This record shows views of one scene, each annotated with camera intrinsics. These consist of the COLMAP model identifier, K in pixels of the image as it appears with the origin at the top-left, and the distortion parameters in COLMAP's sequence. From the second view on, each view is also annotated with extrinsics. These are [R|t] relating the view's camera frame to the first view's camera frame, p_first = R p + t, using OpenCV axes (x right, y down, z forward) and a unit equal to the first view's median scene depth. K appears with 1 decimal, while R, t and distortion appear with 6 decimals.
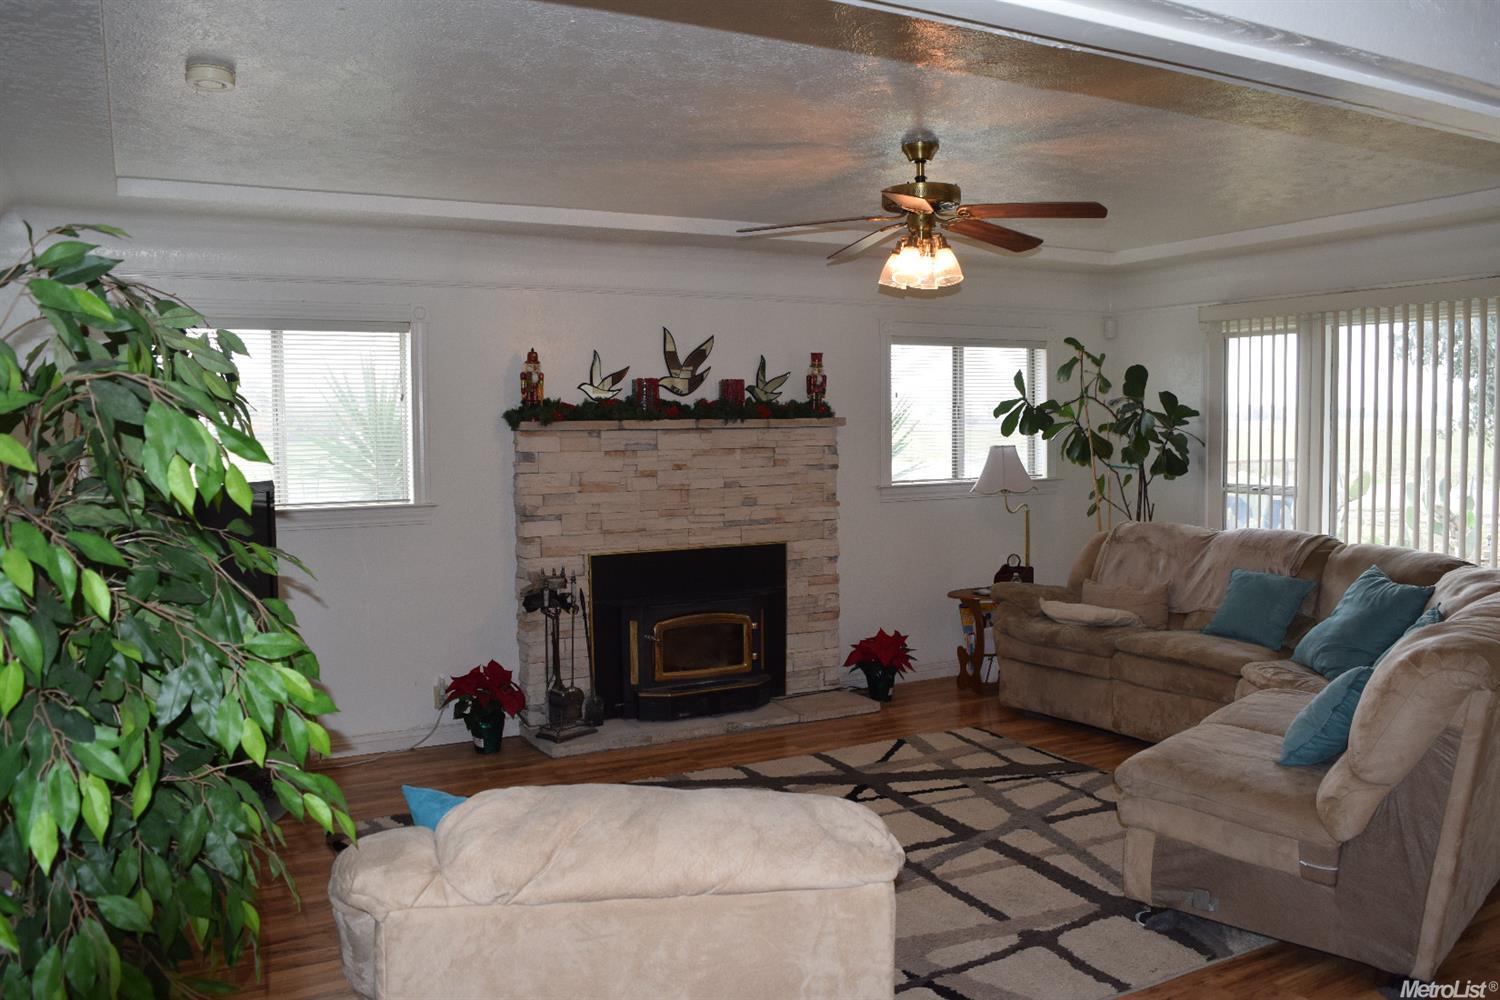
lens RADIAL K [[1187.2, 0, 752.4], [0, 1187.2, 496.7], [0, 0, 1]] dist [-0.041413, -0.000101]
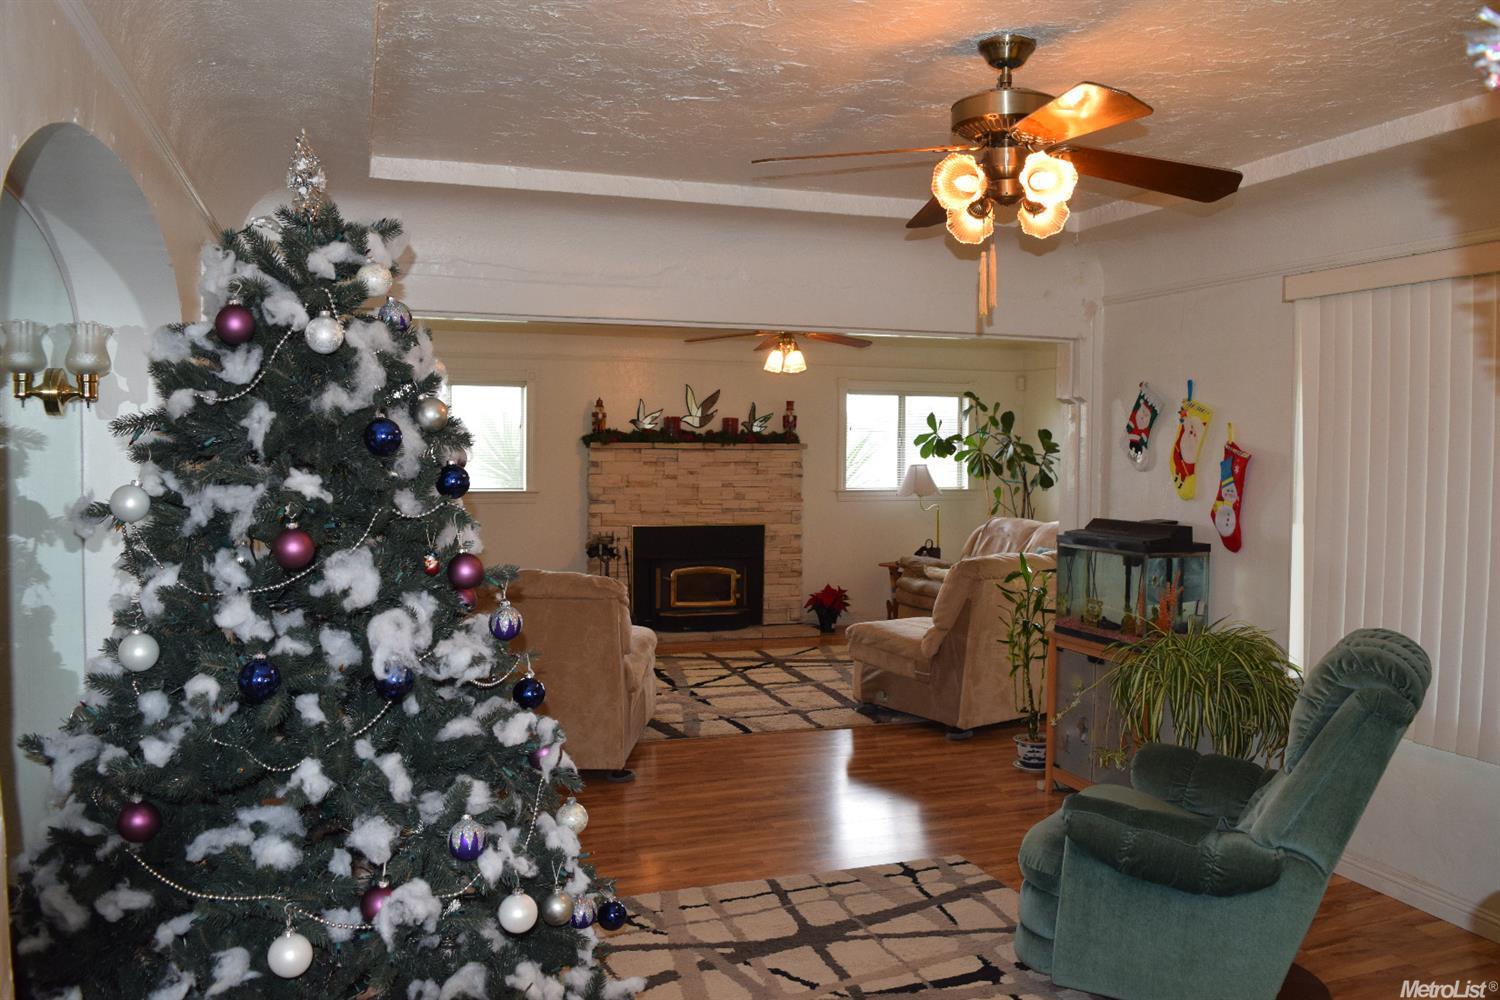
lens RADIAL K [[1187.2, 0, 750.6], [0, 1187.2, 500.1], [0, 0, 1]] dist [-0.041413, -0.000101]
pose [[0.987088, 0.025826, -0.158085, 0.258147], [-0.028349, 0.999504, -0.013725, 0.029632], [0.157652, 0.018029, 0.987330, -0.529813]]
